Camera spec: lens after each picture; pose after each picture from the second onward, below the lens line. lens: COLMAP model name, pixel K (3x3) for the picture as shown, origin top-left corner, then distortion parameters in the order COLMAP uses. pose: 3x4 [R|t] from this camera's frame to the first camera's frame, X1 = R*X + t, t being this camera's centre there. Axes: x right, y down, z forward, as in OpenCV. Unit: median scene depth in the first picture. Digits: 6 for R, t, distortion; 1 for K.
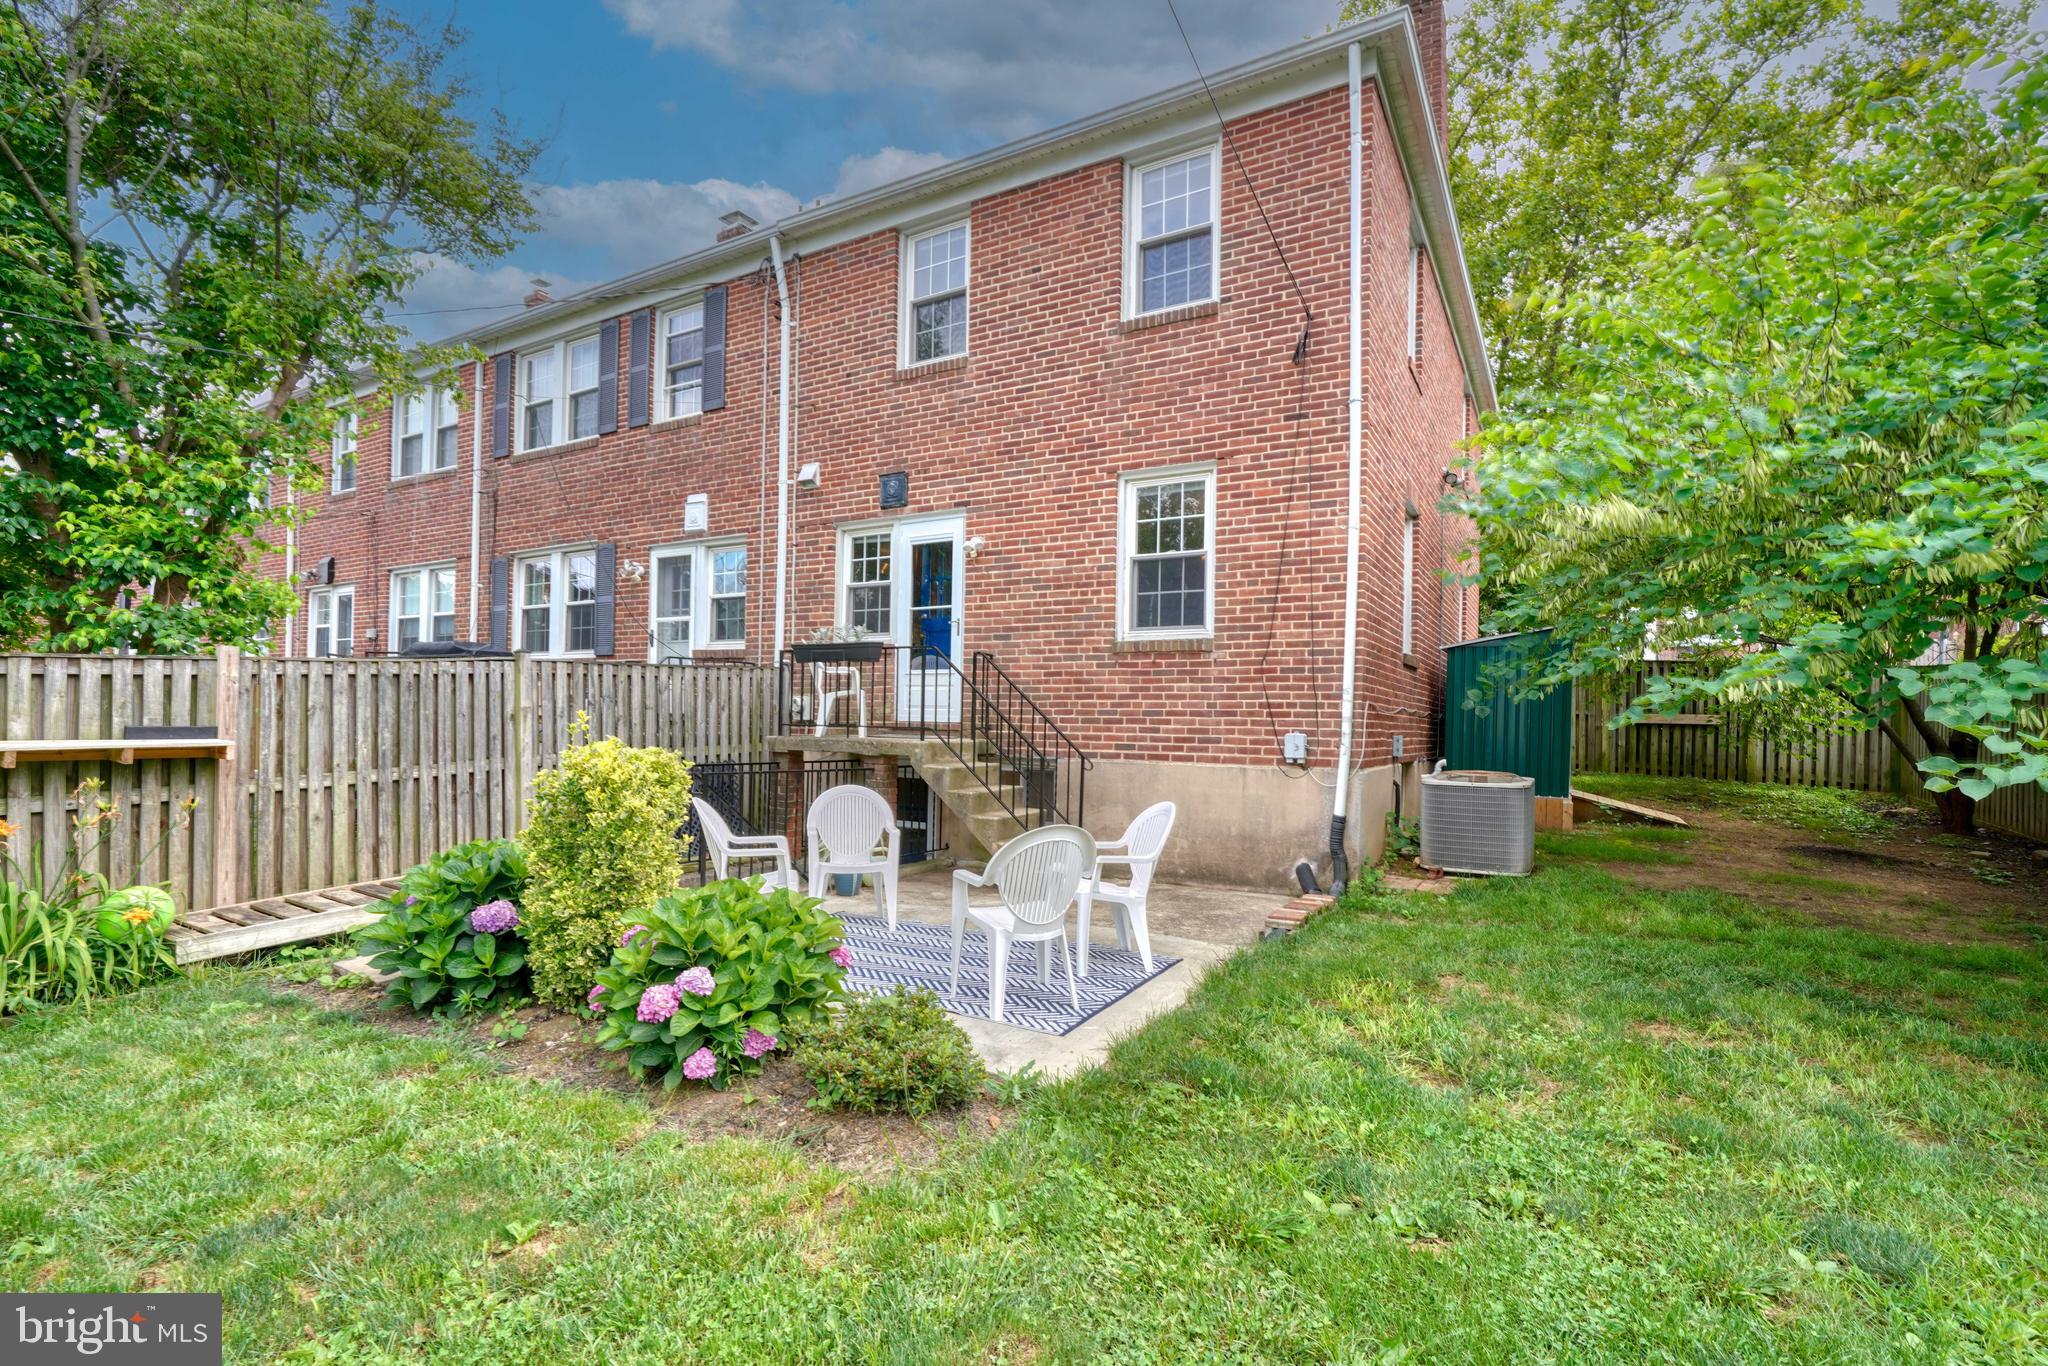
lens RADIAL K [[946.1, 0, 1027.5], [0, 946.1, 723.4], [0, 0, 1]] dist [-0.010899, 0.005681]
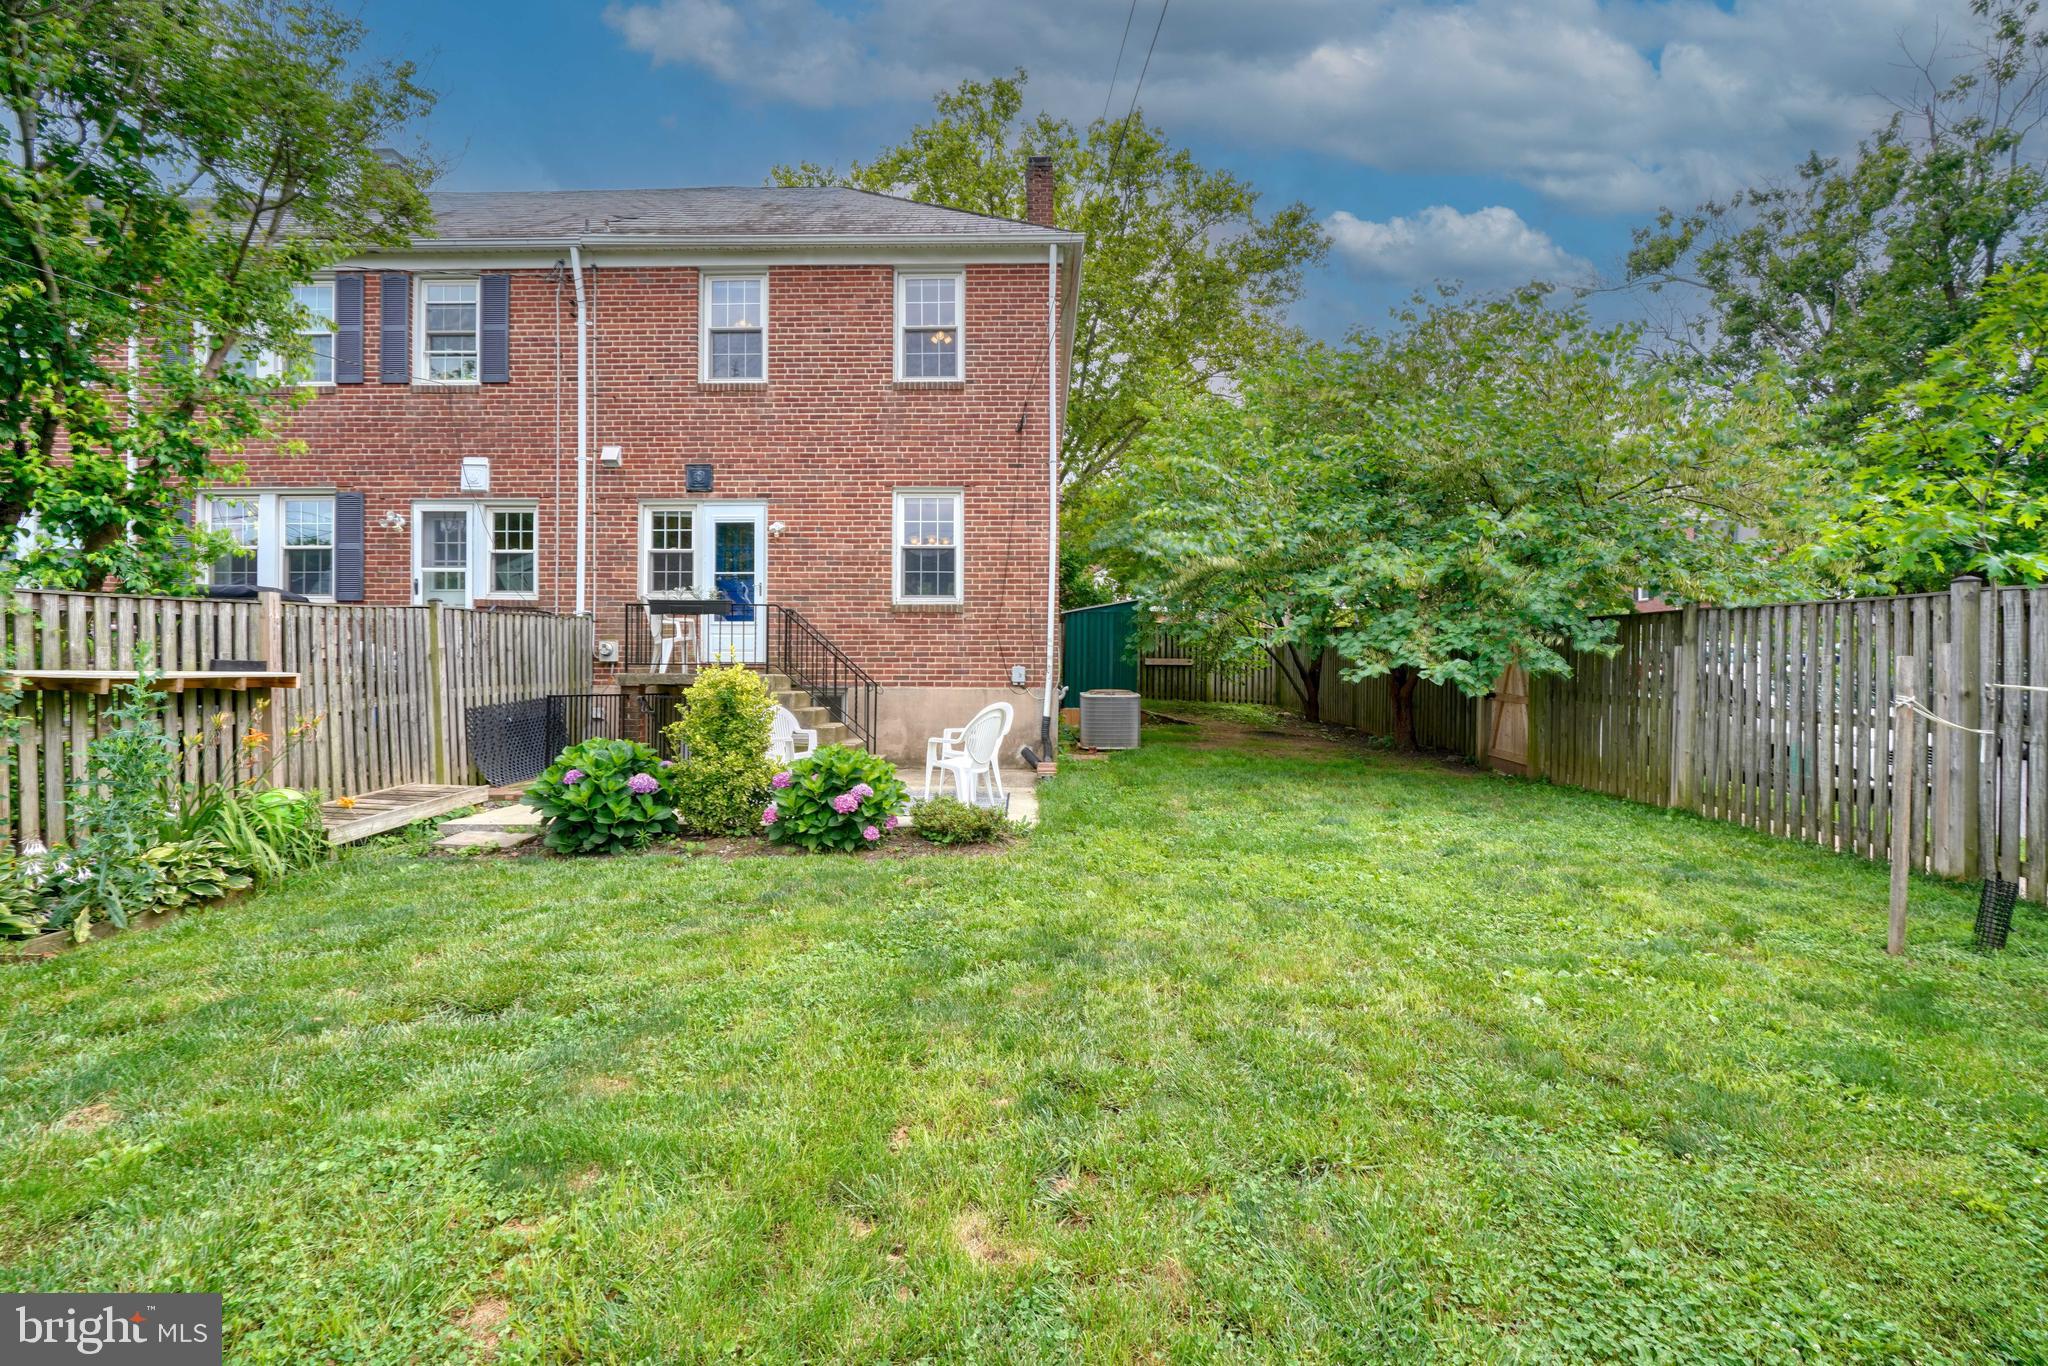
lens RADIAL K [[946.1, 0, 1007.5], [0, 946.1, 695.5], [0, 0, 1]] dist [-0.010899, 0.005681]
pose [[0.874542, -0.019987, 0.484537, -0.461001], [0.010445, 0.999695, 0.022384, 0.021774], [-0.484837, -0.014514, 0.874484, -0.350306]]
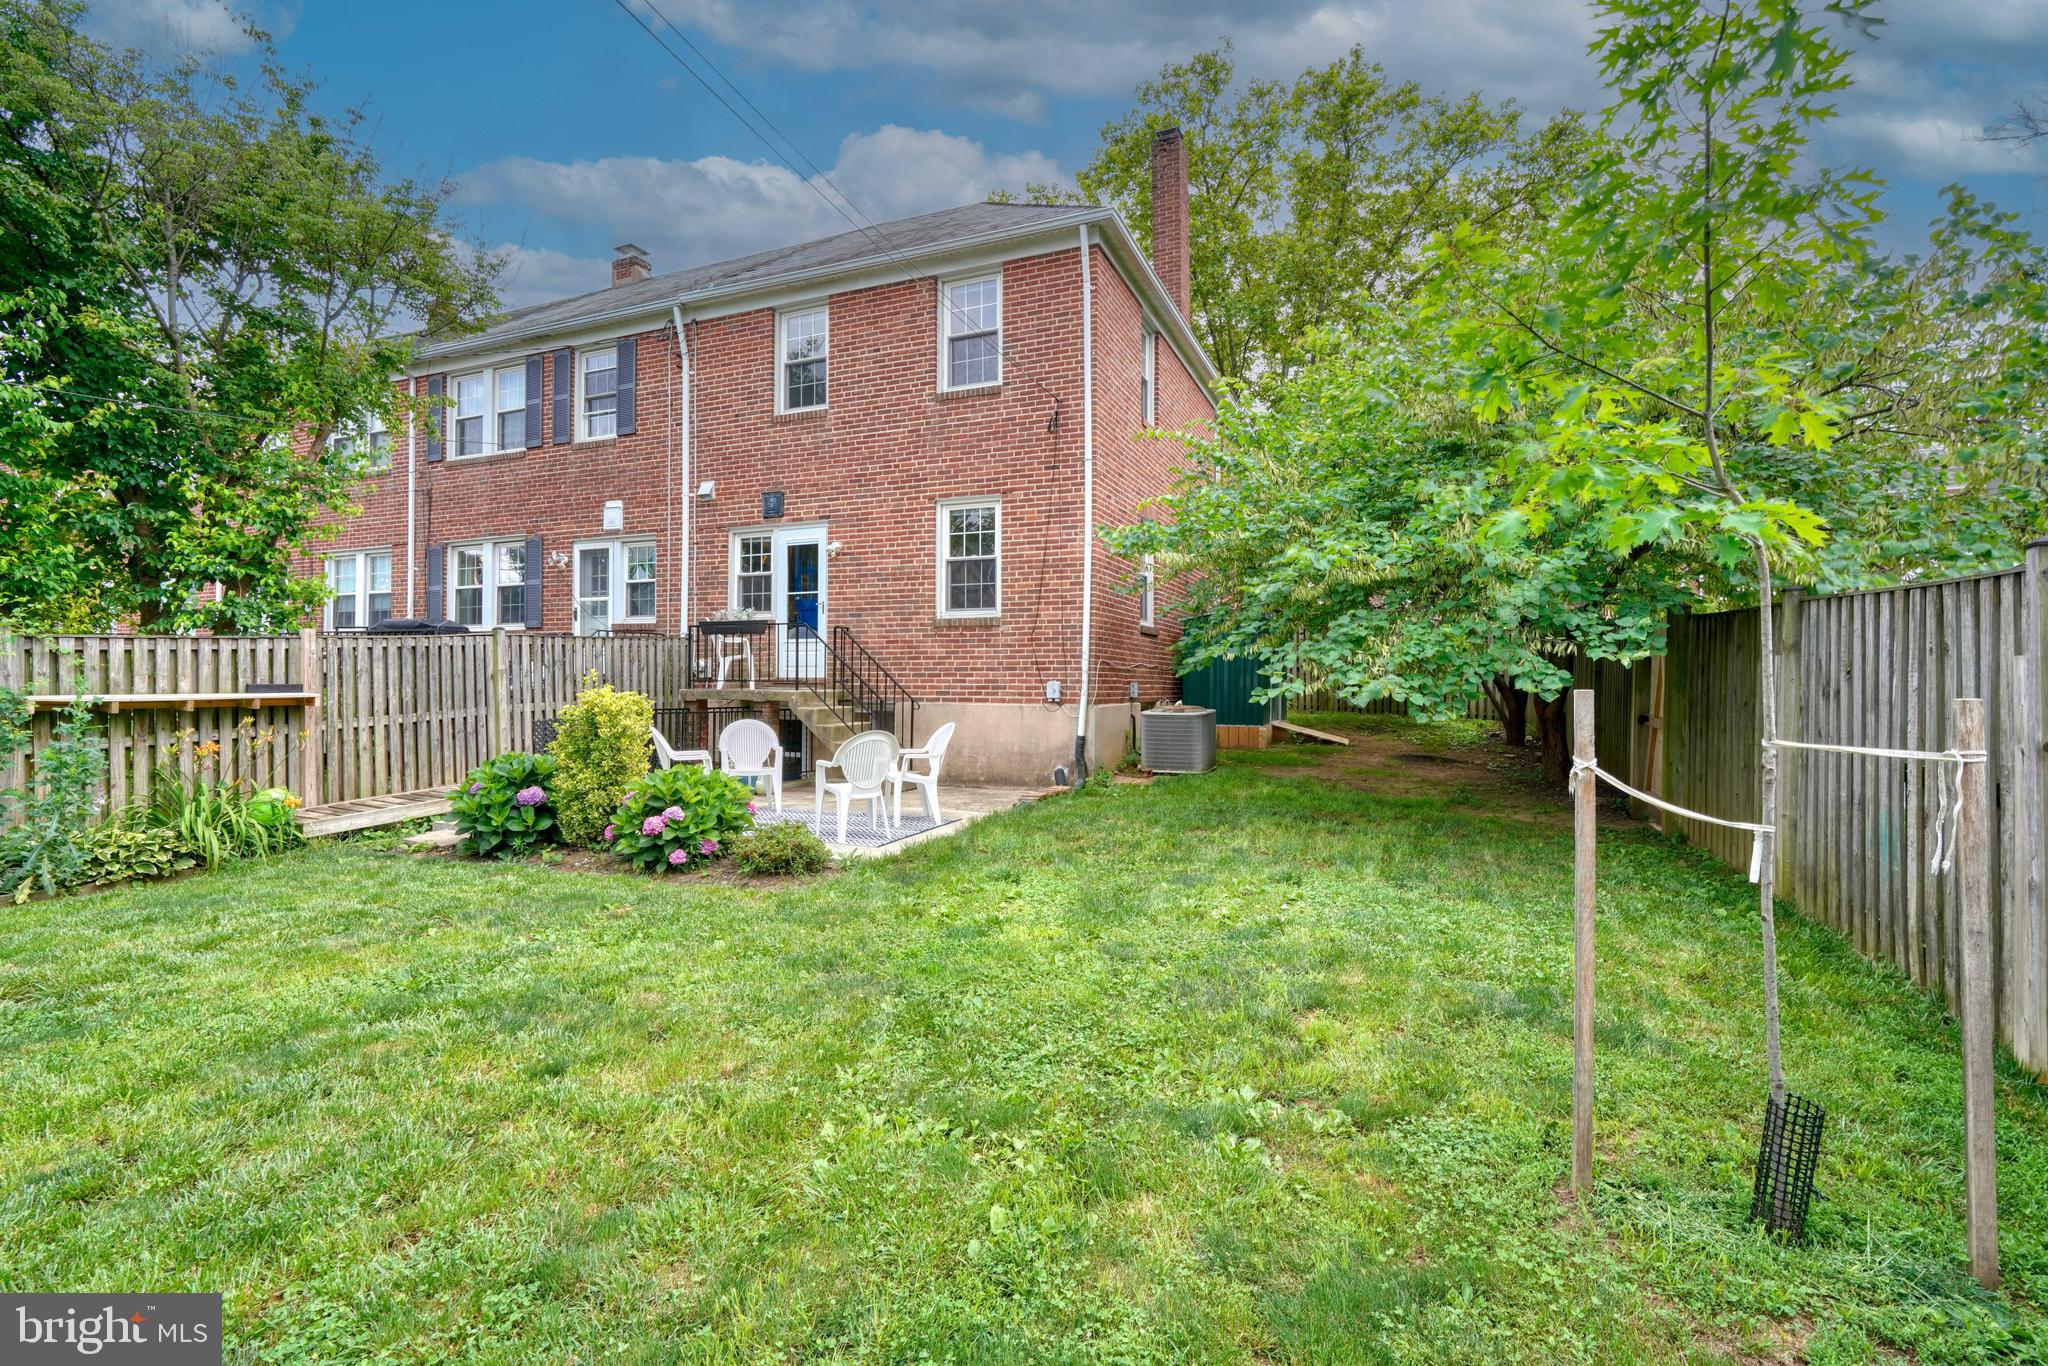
lens RADIAL K [[946.1, 0, 1017.9], [0, 946.1, 686.1], [0, 0, 1]] dist [-0.010899, 0.005681]
pose [[0.993031, -0.012443, 0.117194, 0.048999], [0.012162, 0.999921, 0.003107, 0.011187], [-0.117223, -0.001660, 0.993104, -0.426024]]
